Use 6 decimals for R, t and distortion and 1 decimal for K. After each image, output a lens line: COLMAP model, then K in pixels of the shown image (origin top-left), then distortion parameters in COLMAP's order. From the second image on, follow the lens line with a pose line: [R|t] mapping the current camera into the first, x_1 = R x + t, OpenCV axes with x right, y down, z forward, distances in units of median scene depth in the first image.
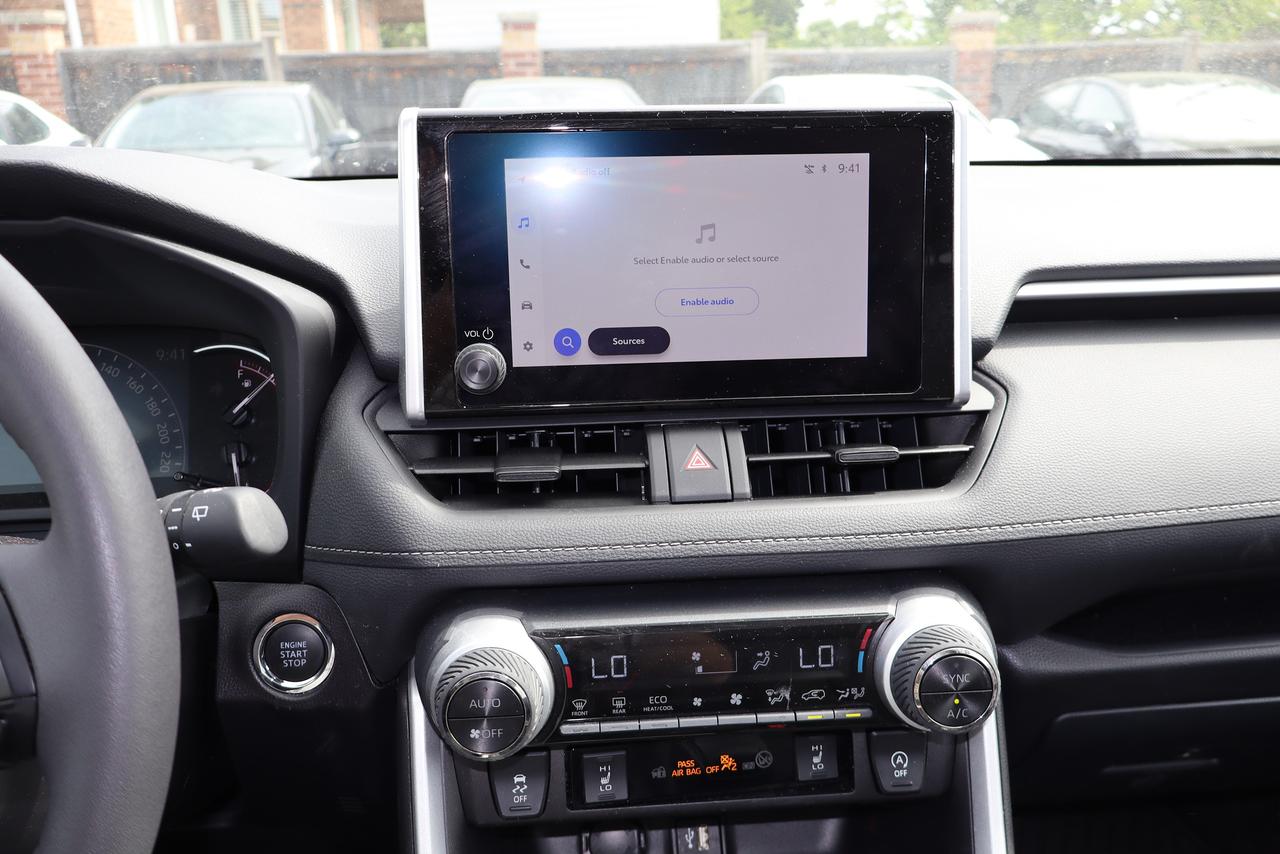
lens RADIAL K [[1049.4, 0, 640.0], [0, 1049.4, 427.0], [0, 0, 1]] dist [0.014009, -0.002658]
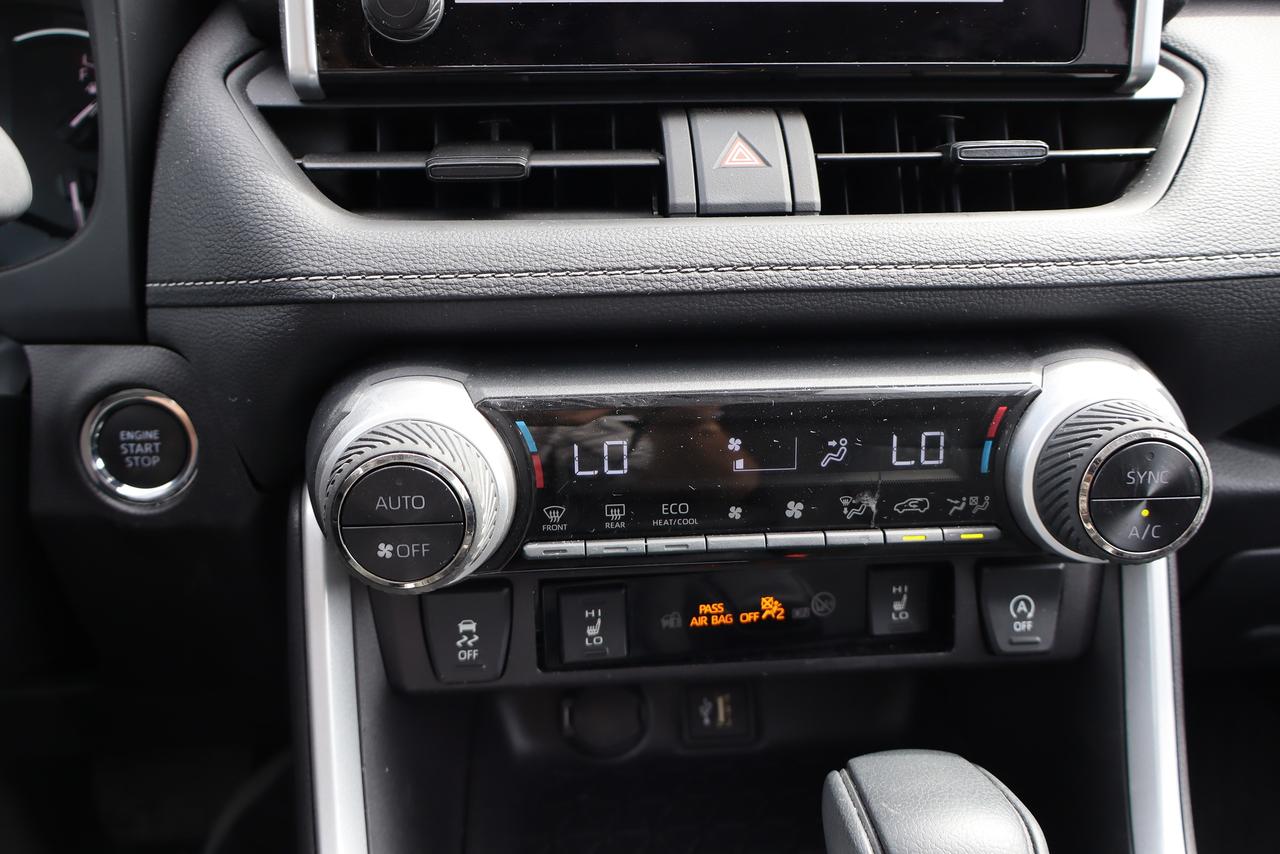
lens RADIAL K [[1049.4, 0, 640.0], [0, 1049.4, 427.0], [0, 0, 1]] dist [0.014009, -0.002658]
pose [[0.999870, 0.013582, 0.008683, -0.010564], [-0.014466, 0.993669, 0.111411, 0.131923], [-0.007115, -0.111523, 0.993736, 0.345629]]
